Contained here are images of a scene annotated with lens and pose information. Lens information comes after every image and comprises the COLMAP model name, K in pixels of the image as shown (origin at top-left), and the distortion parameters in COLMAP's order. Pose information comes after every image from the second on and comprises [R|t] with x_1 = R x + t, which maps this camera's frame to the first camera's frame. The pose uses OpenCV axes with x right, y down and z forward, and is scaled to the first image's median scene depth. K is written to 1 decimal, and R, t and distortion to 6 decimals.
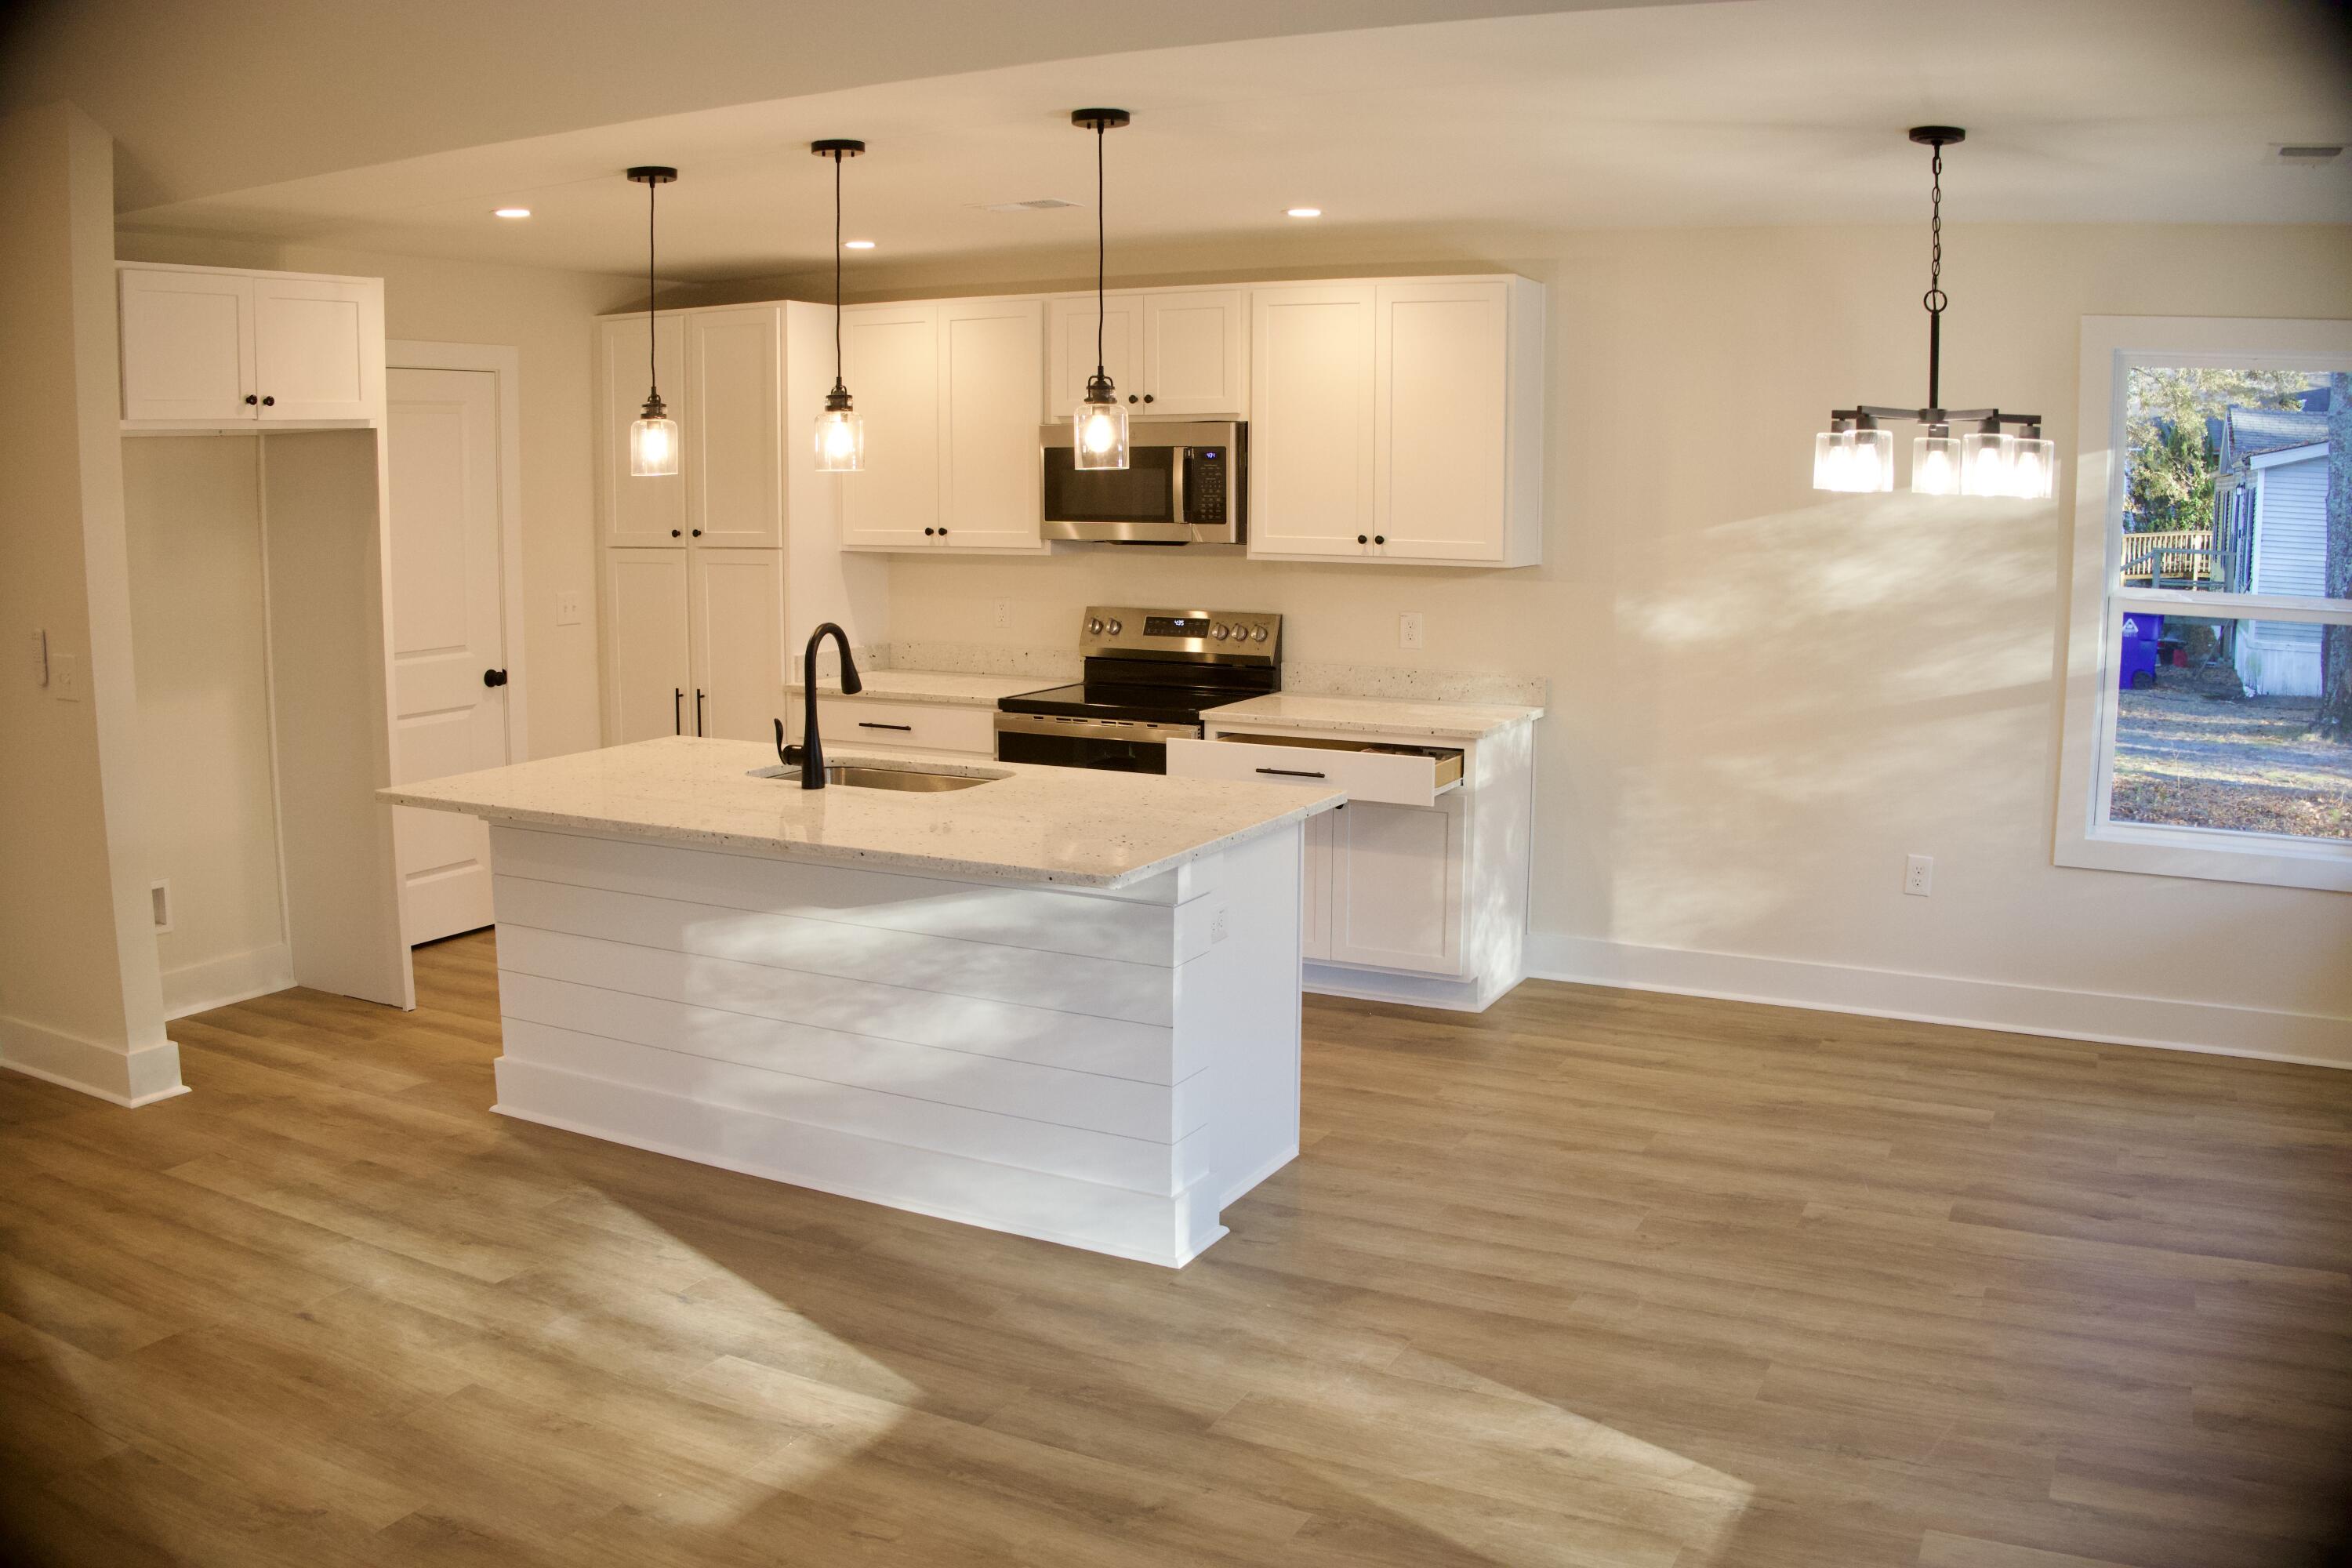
lens RADIAL K [[1948.3, 0, 1176.0], [0, 1948.3, 784.0], [0, 0, 1]] dist [-0.226066, 0.075132]
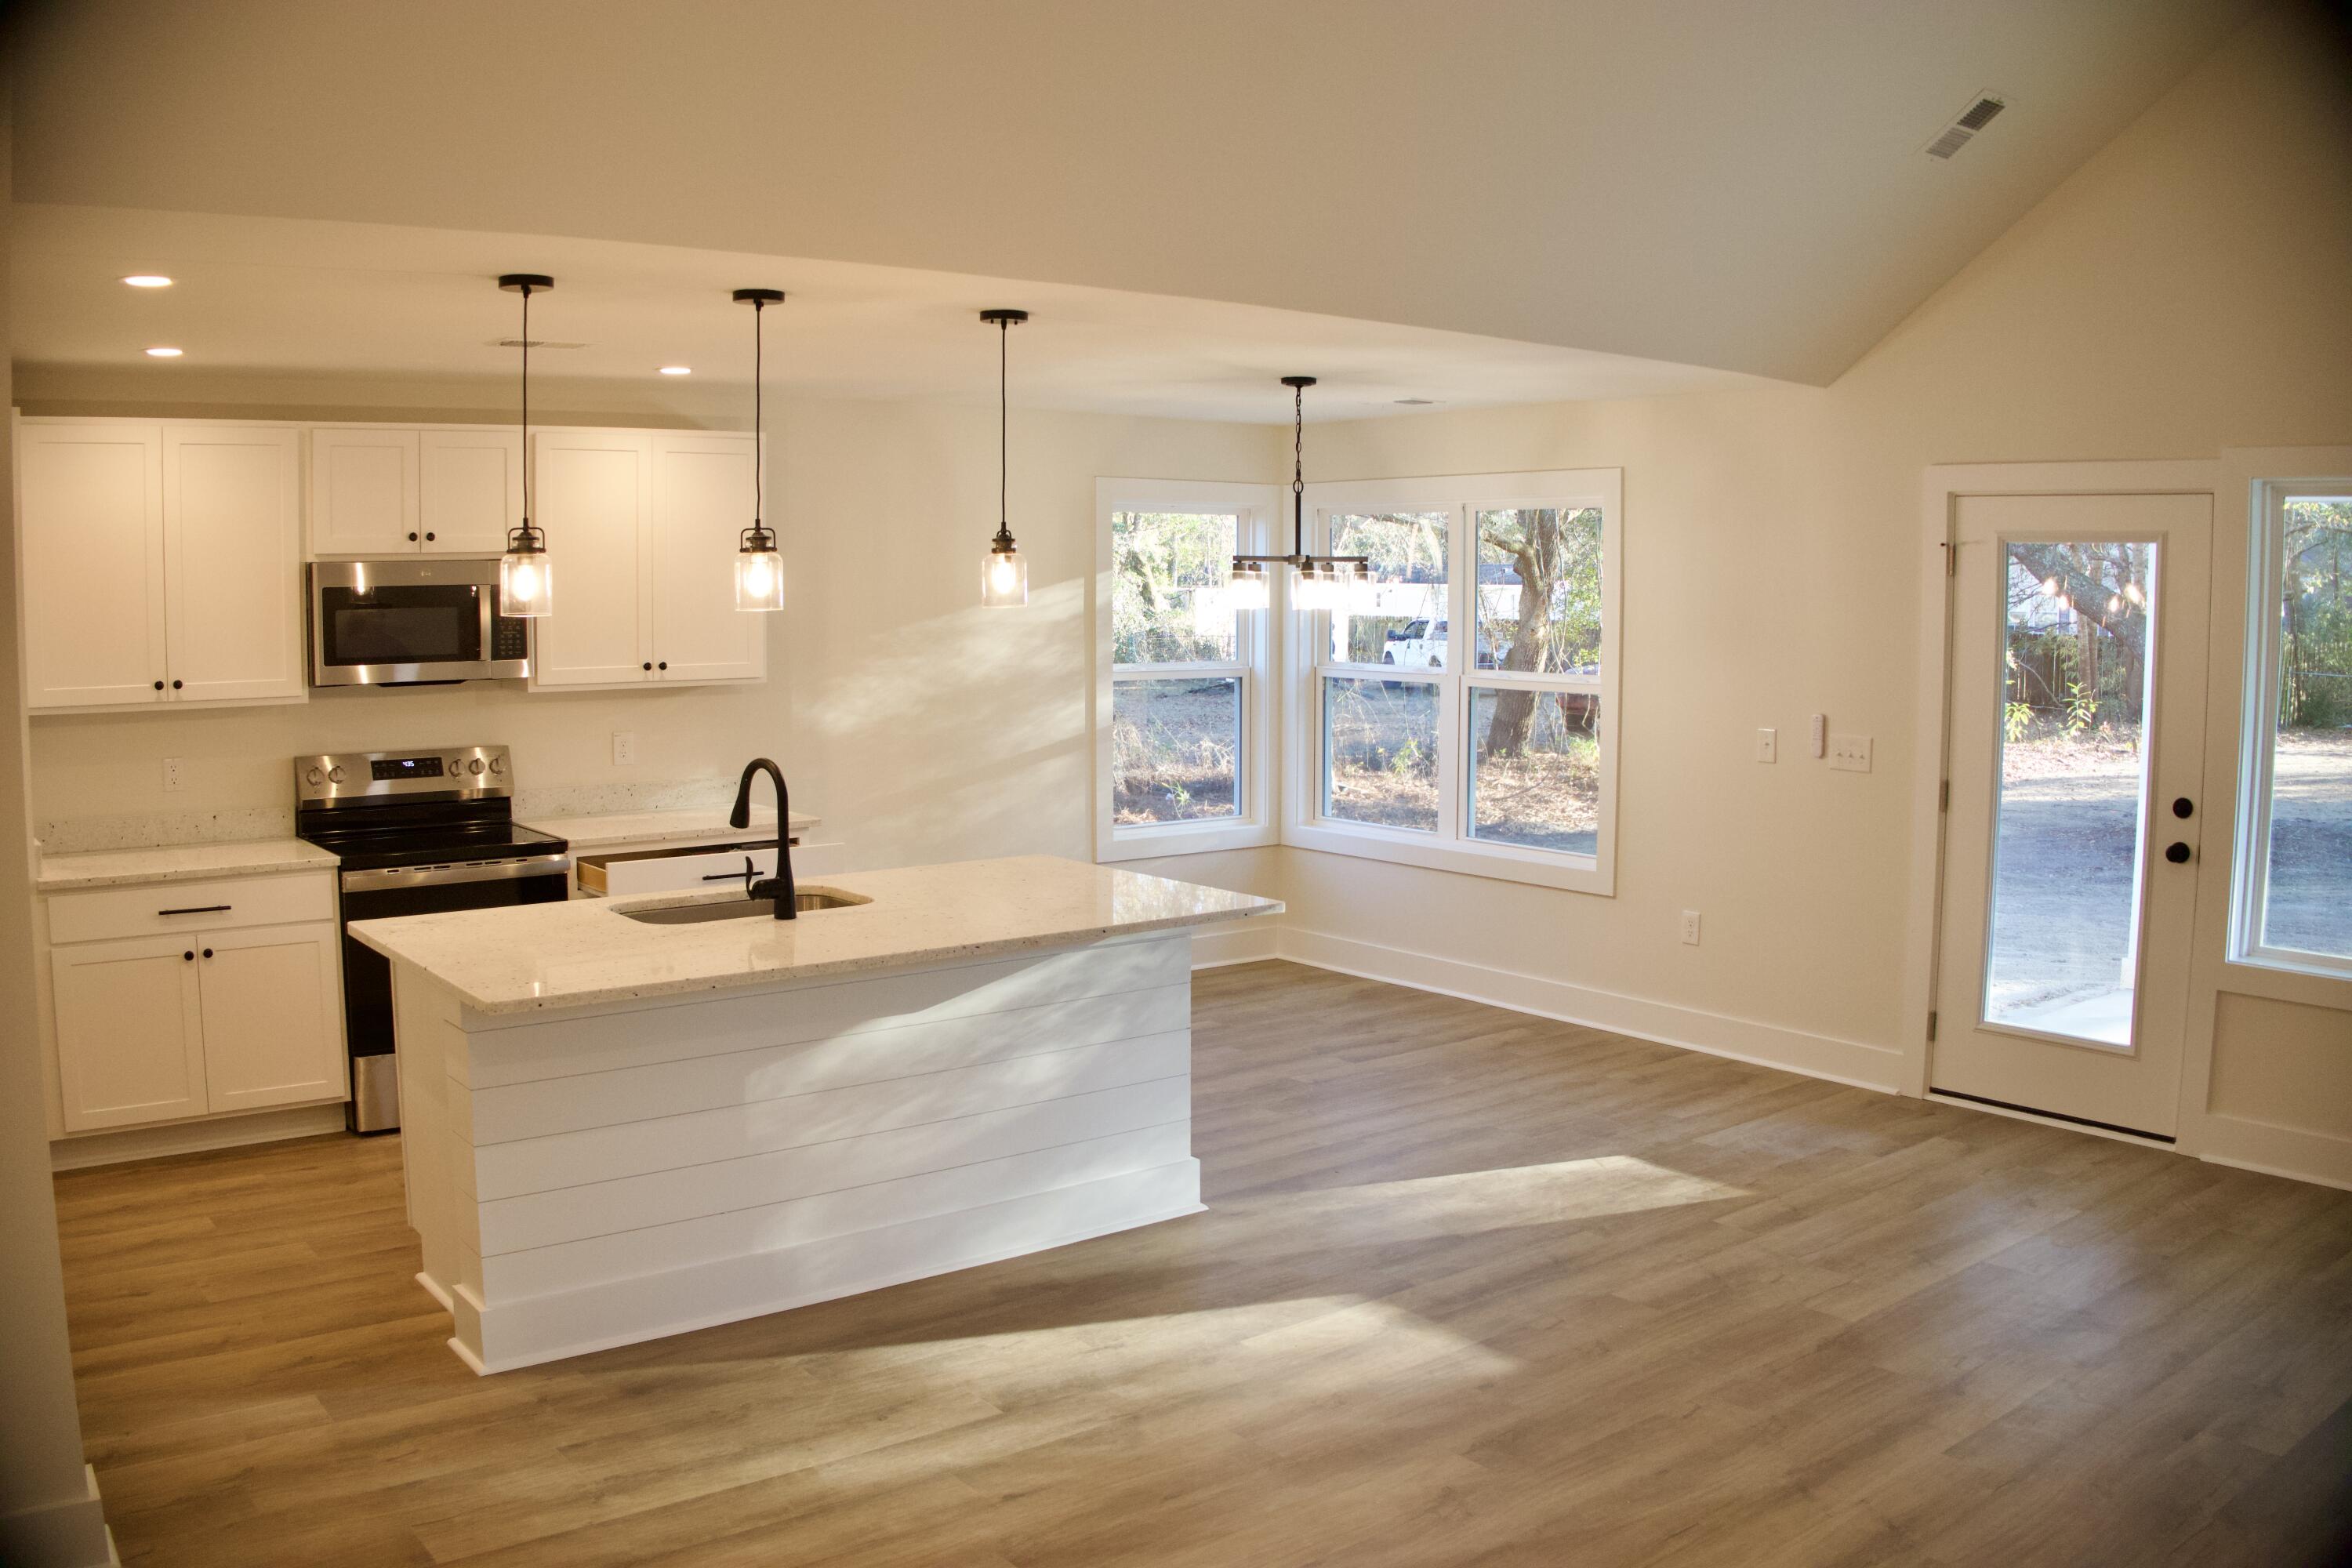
lens RADIAL K [[1948.3, 0, 1176.0], [0, 1948.3, 784.0], [0, 0, 1]] dist [-0.226066, 0.075132]
pose [[0.418584, -0.095085, 0.903187, -0.966636], [0.145339, 0.988700, 0.036730, -0.071882], [-0.896473, 0.115894, 0.427673, 0.349089]]
